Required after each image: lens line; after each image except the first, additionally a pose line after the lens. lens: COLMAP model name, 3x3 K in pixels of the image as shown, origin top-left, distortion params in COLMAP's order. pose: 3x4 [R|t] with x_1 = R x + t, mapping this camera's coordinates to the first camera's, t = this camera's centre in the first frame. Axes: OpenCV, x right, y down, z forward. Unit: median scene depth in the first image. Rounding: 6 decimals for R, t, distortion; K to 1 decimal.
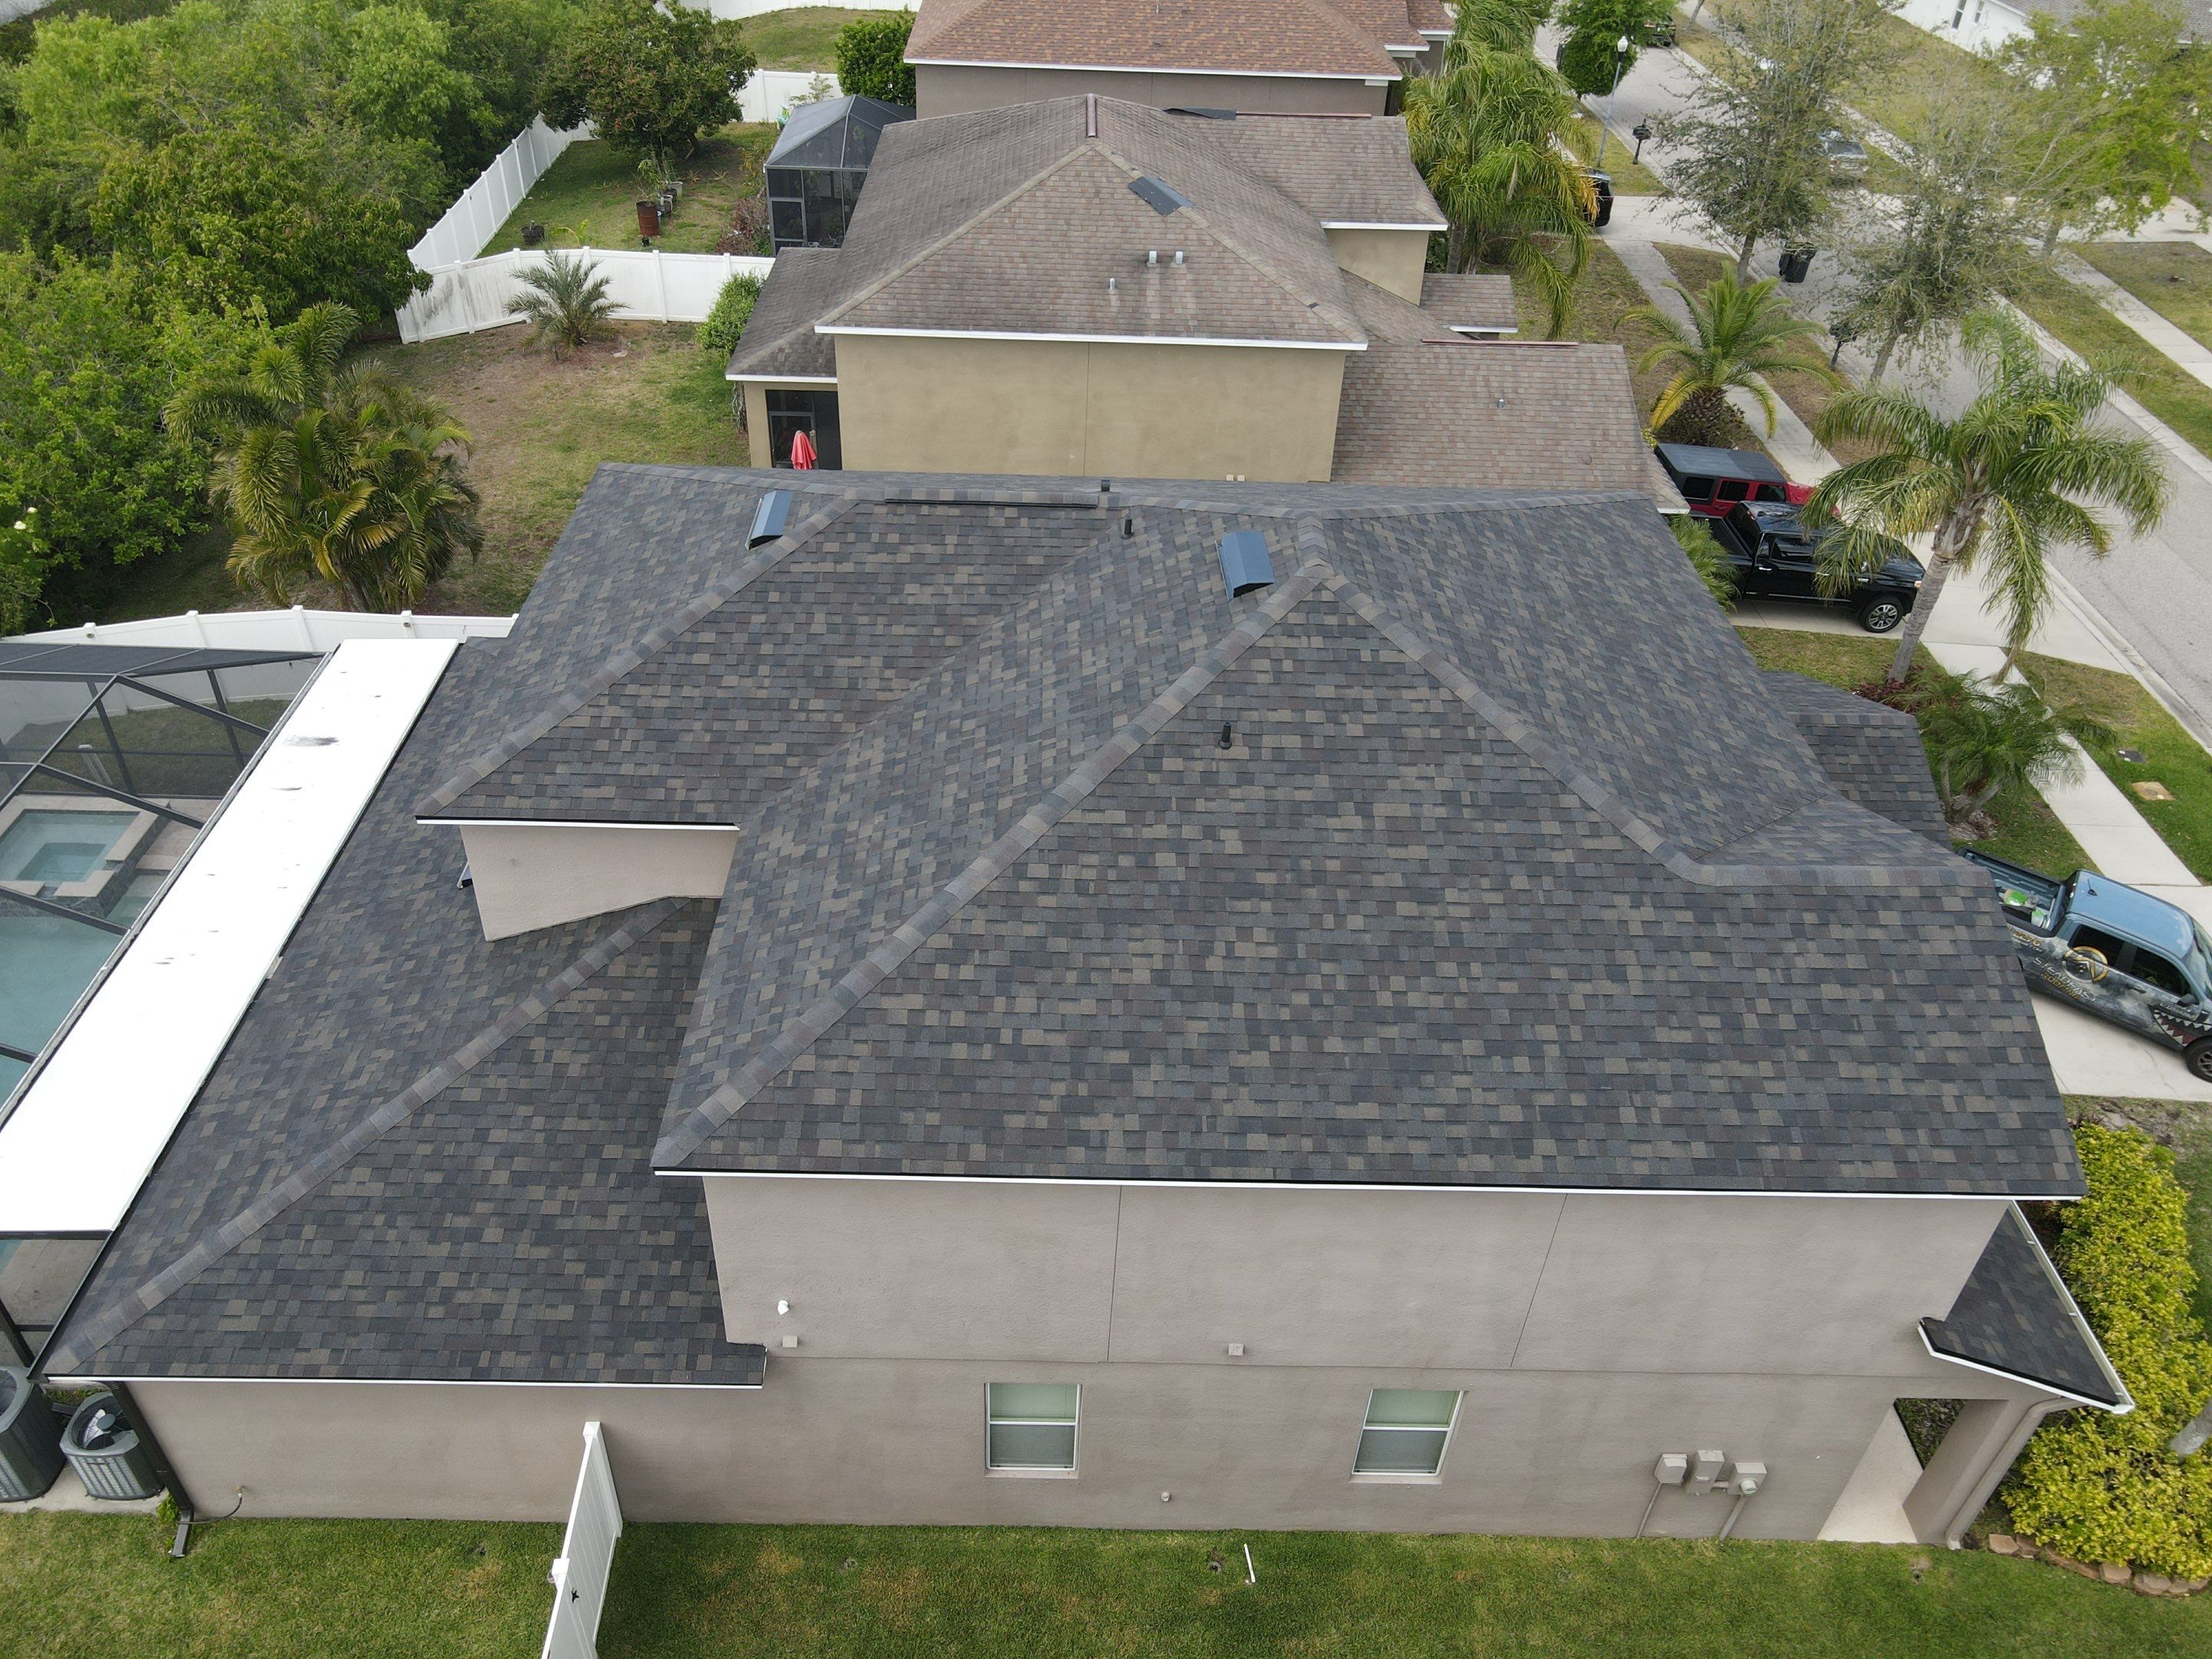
lens RADIAL K [[1630.3, 0, 1076.7], [0, 1630.3, 824.9], [0, 0, 1]] dist [-0.003917, 0.033396]
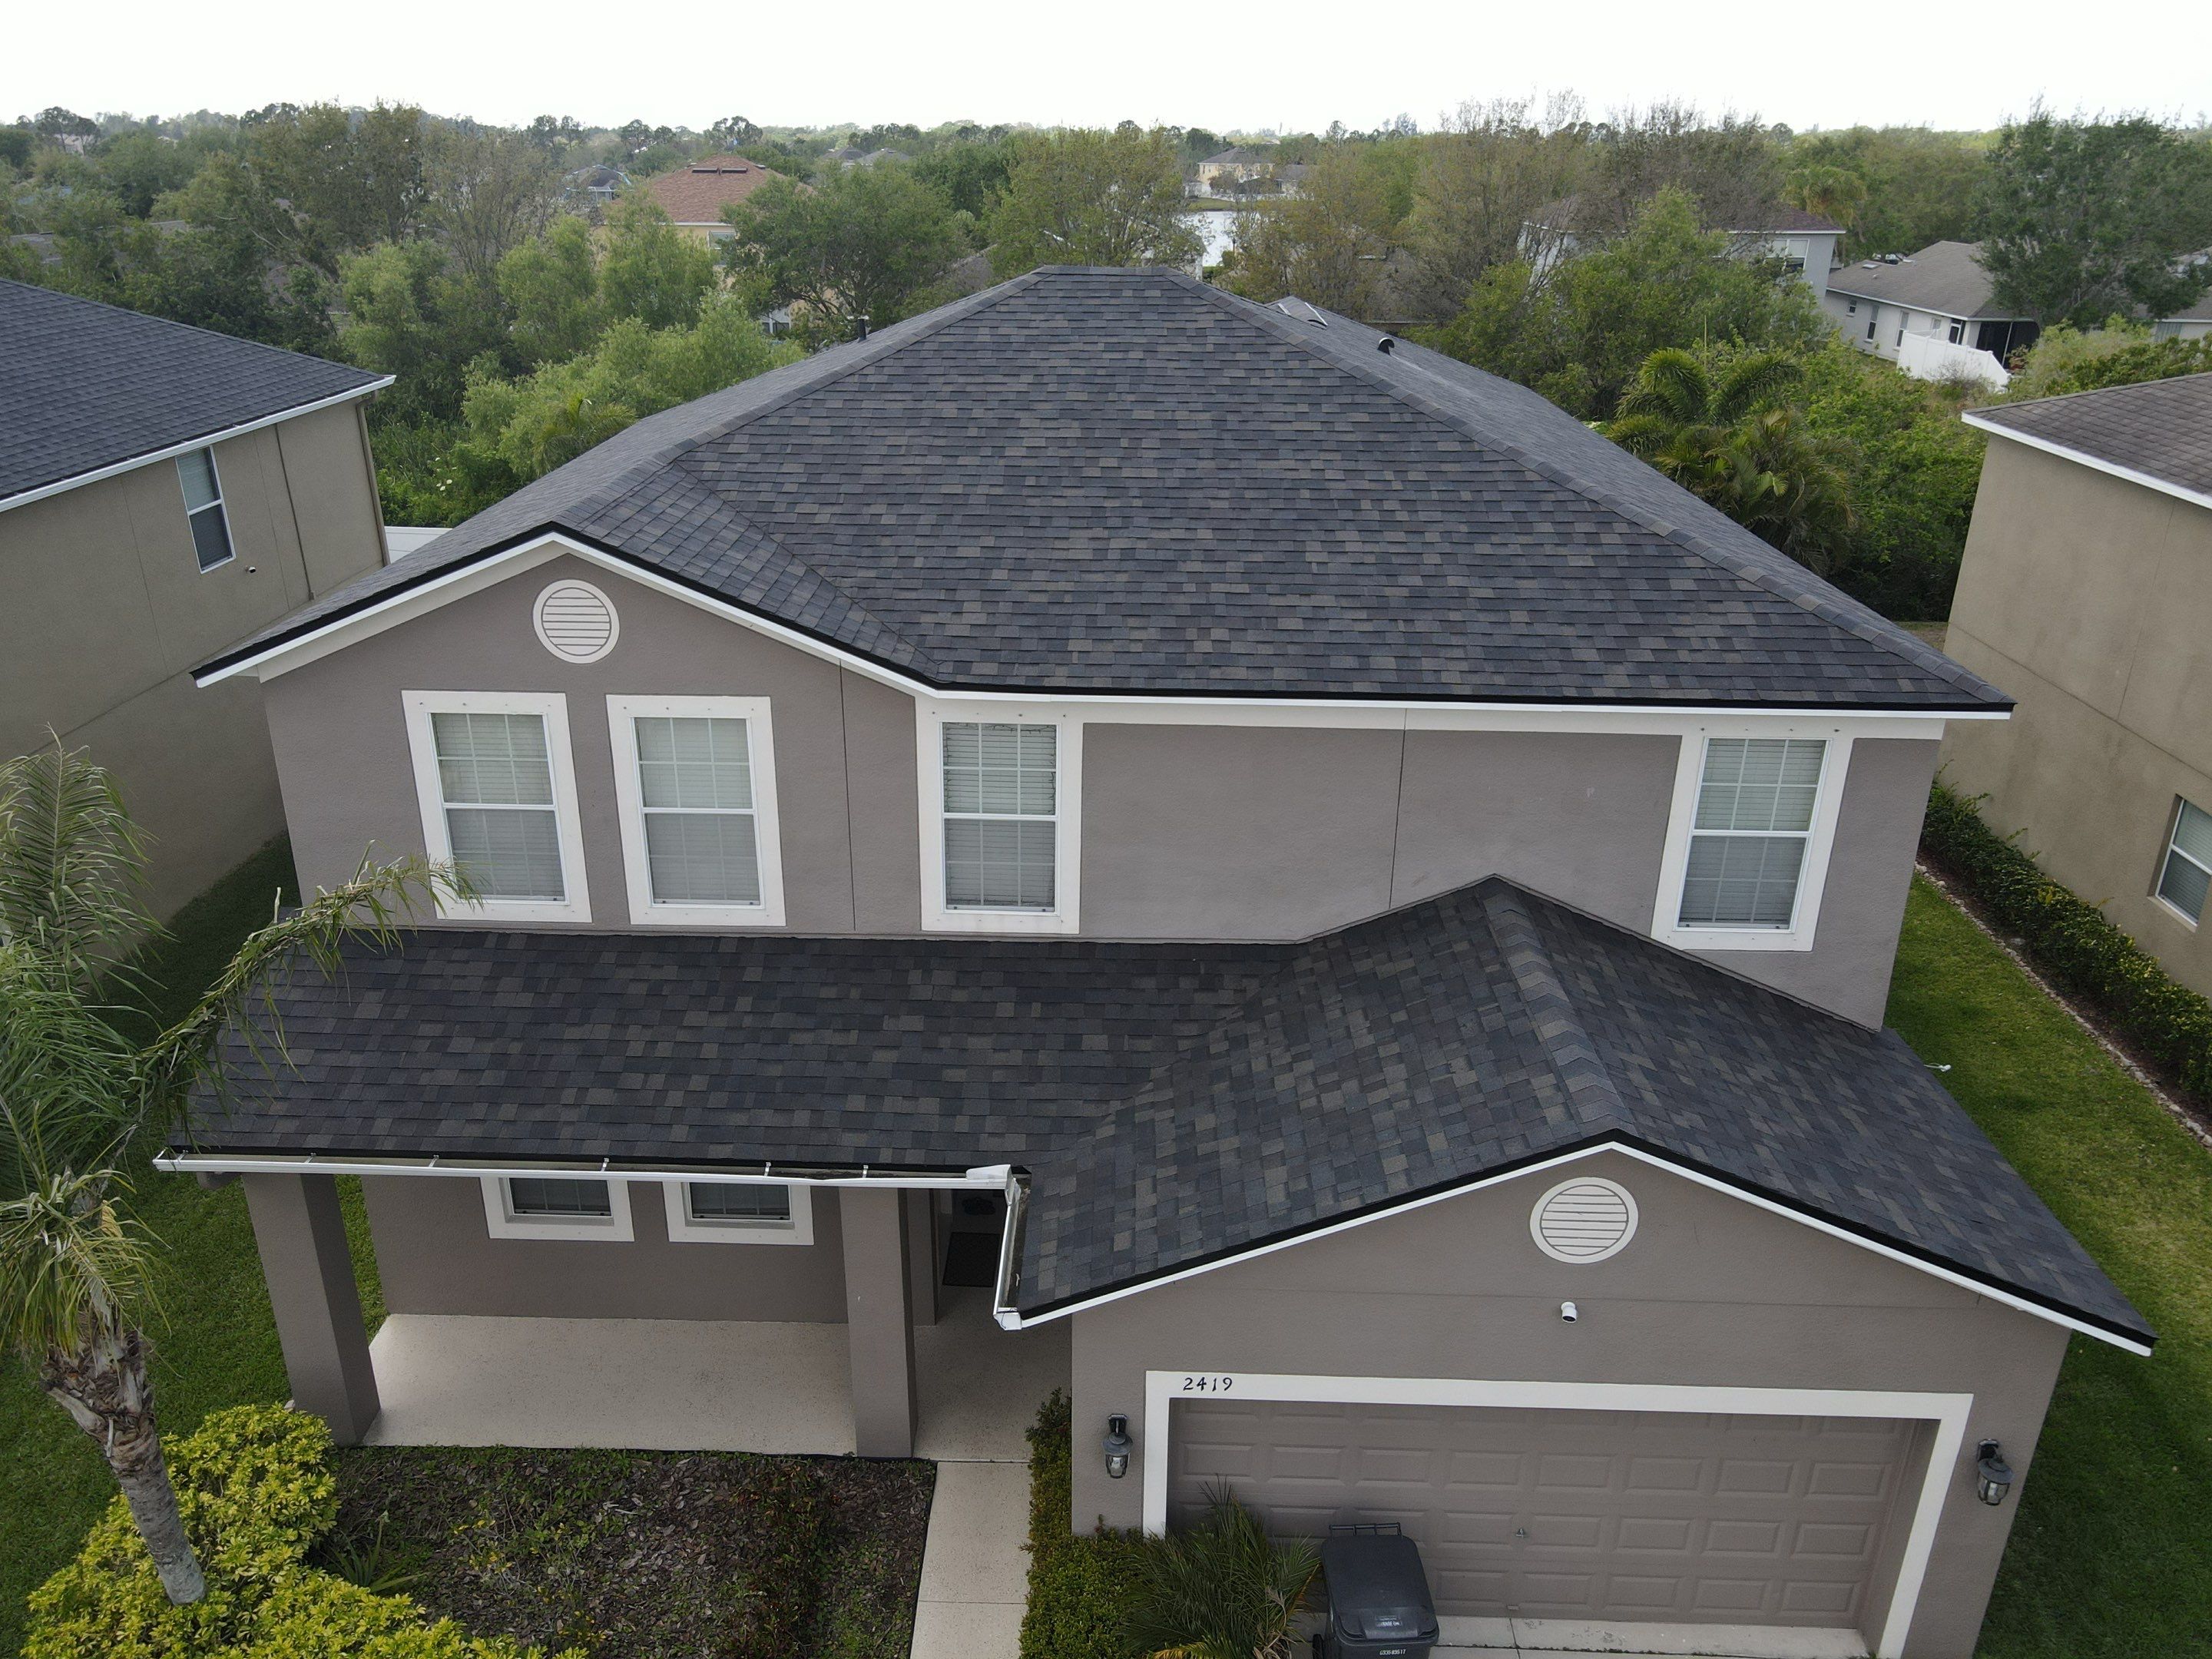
lens RADIAL K [[1630.3, 0, 1059.1], [0, 1630.3, 803.8], [0, 0, 1]] dist [-0.003917, 0.033396]
pose [[-0.043286, 0.350828, -0.935439, 1.268924], [-0.606754, 0.734630, 0.303593, -0.242059], [0.793710, 0.580723, 0.181067, 1.094263]]
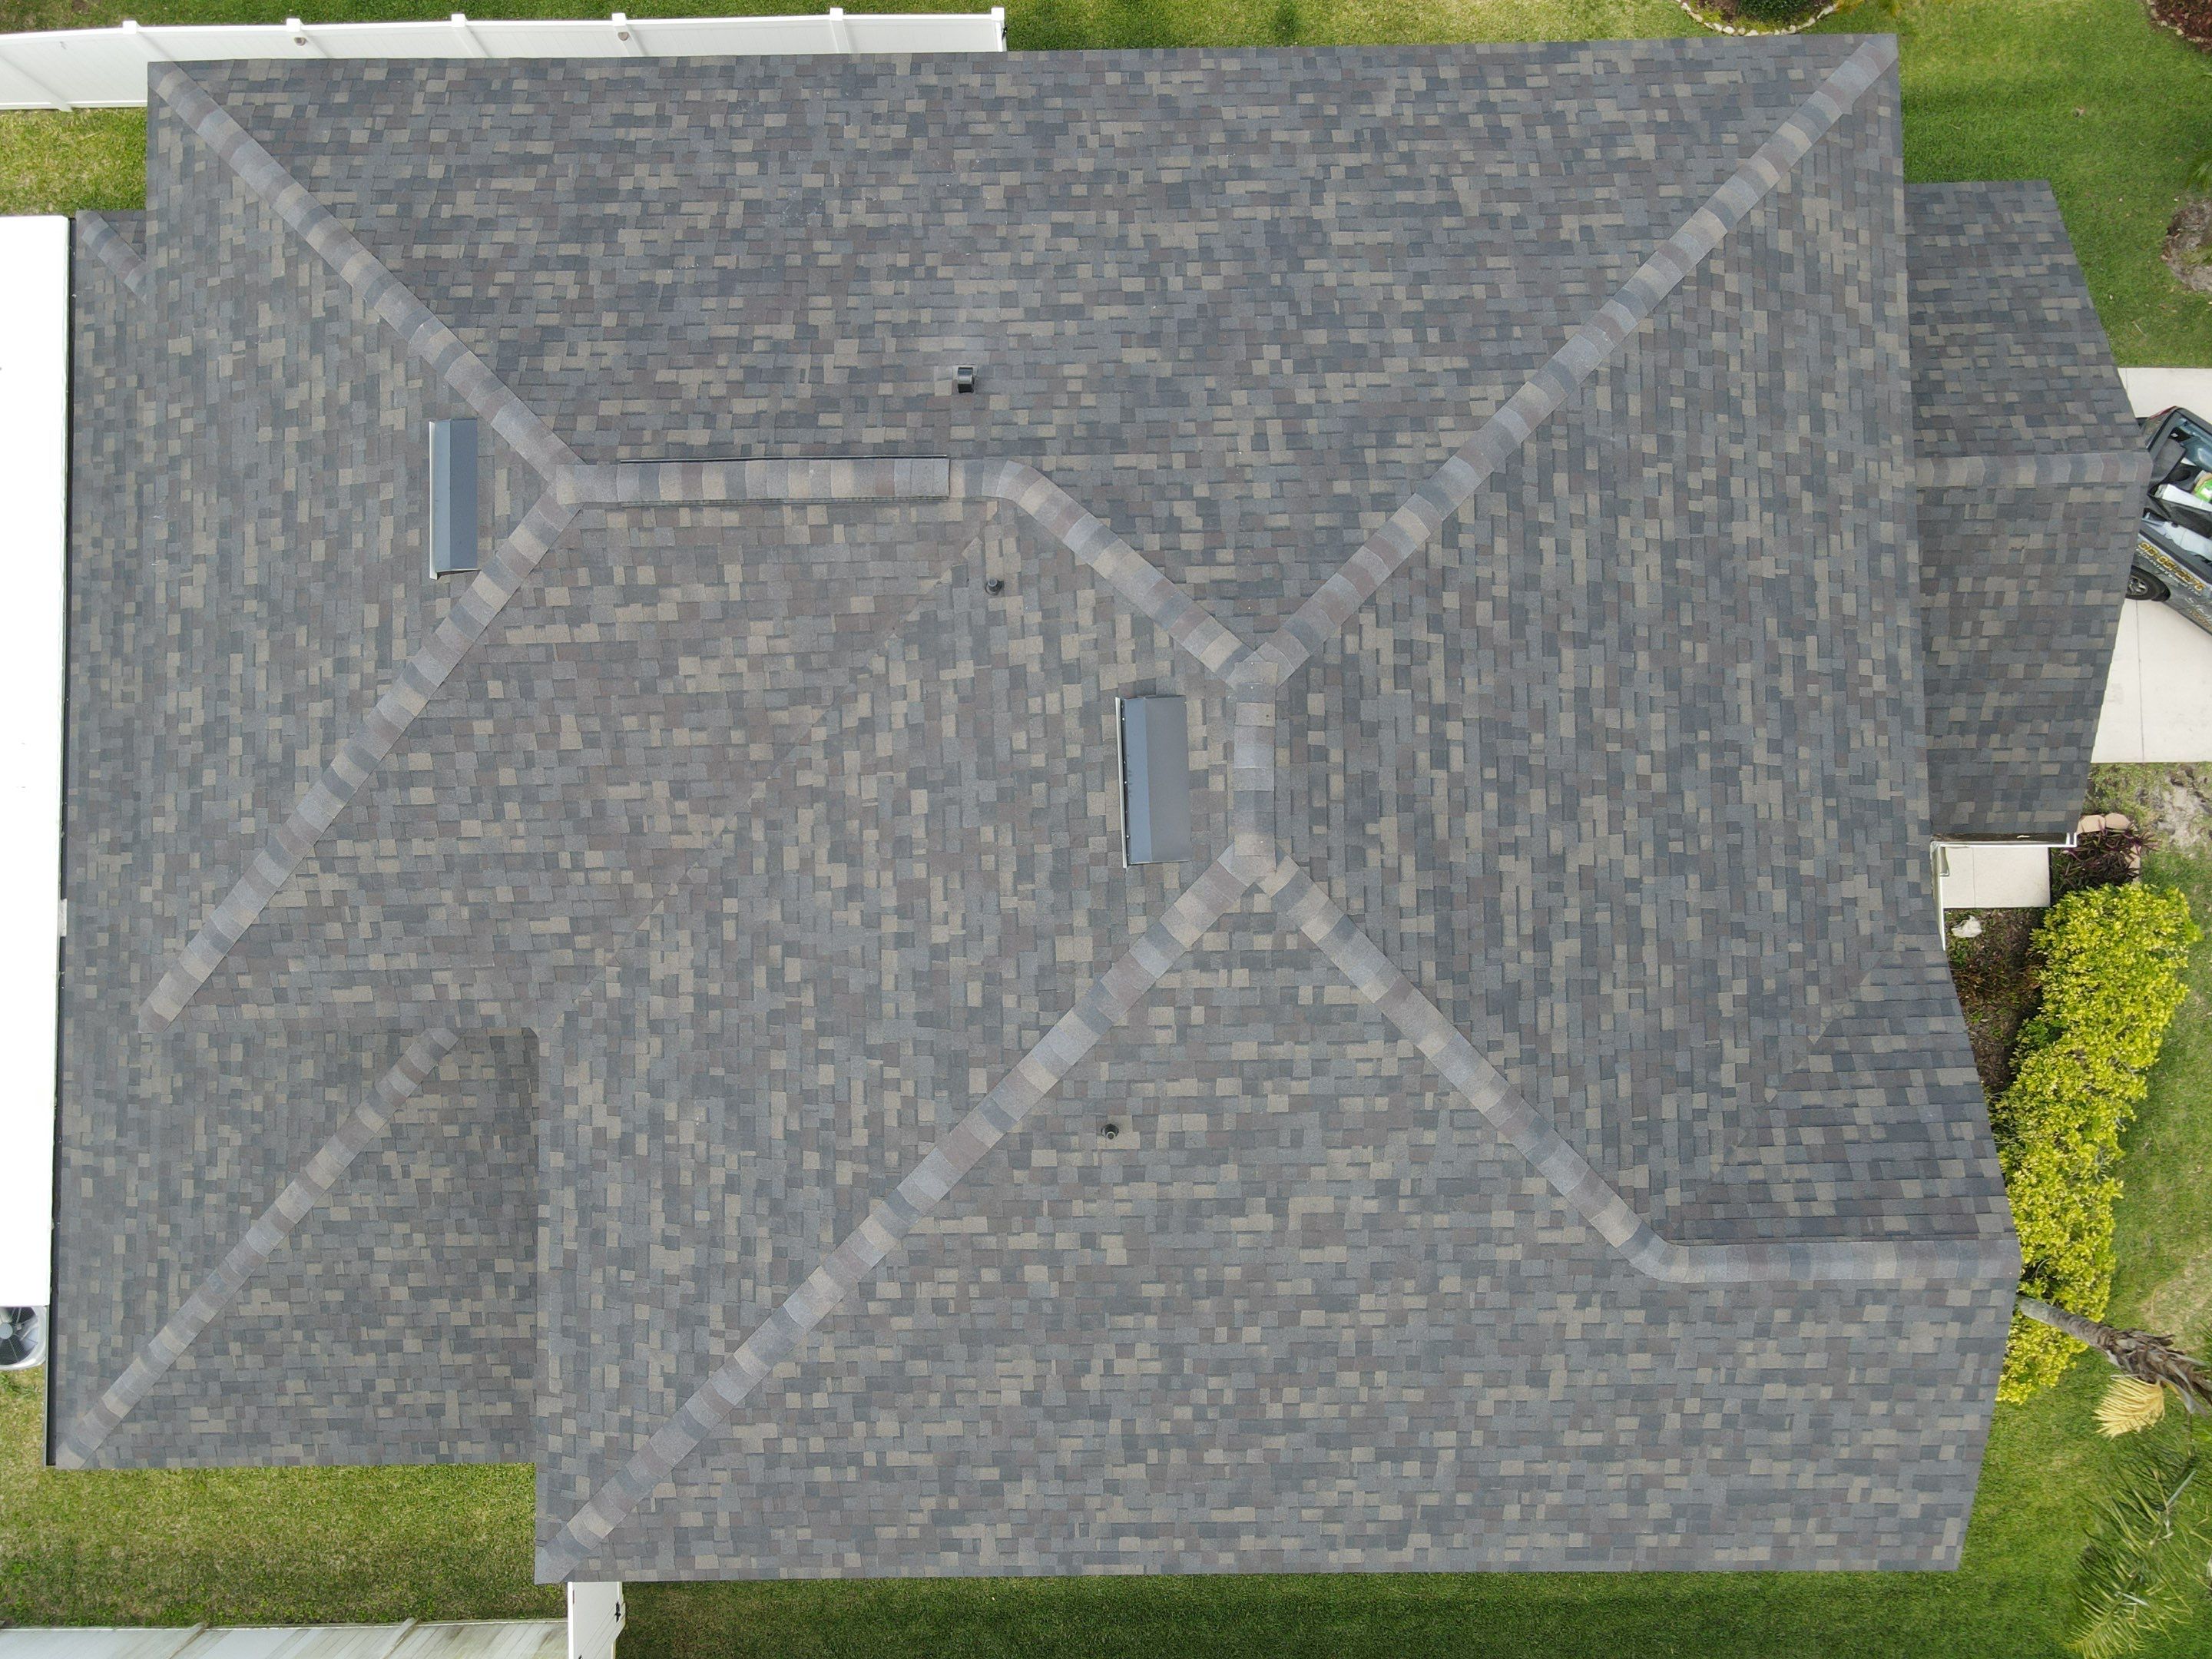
lens RADIAL K [[1630.3, 0, 1076.3], [0, 1630.3, 820.4], [0, 0, 1]] dist [-0.003917, 0.033396]
pose [[0.999218, -0.013915, -0.037002, 0.106246], [0.037240, 0.645415, 0.762924, -0.751302], [0.013266, -0.763705, 0.645429, 0.606865]]
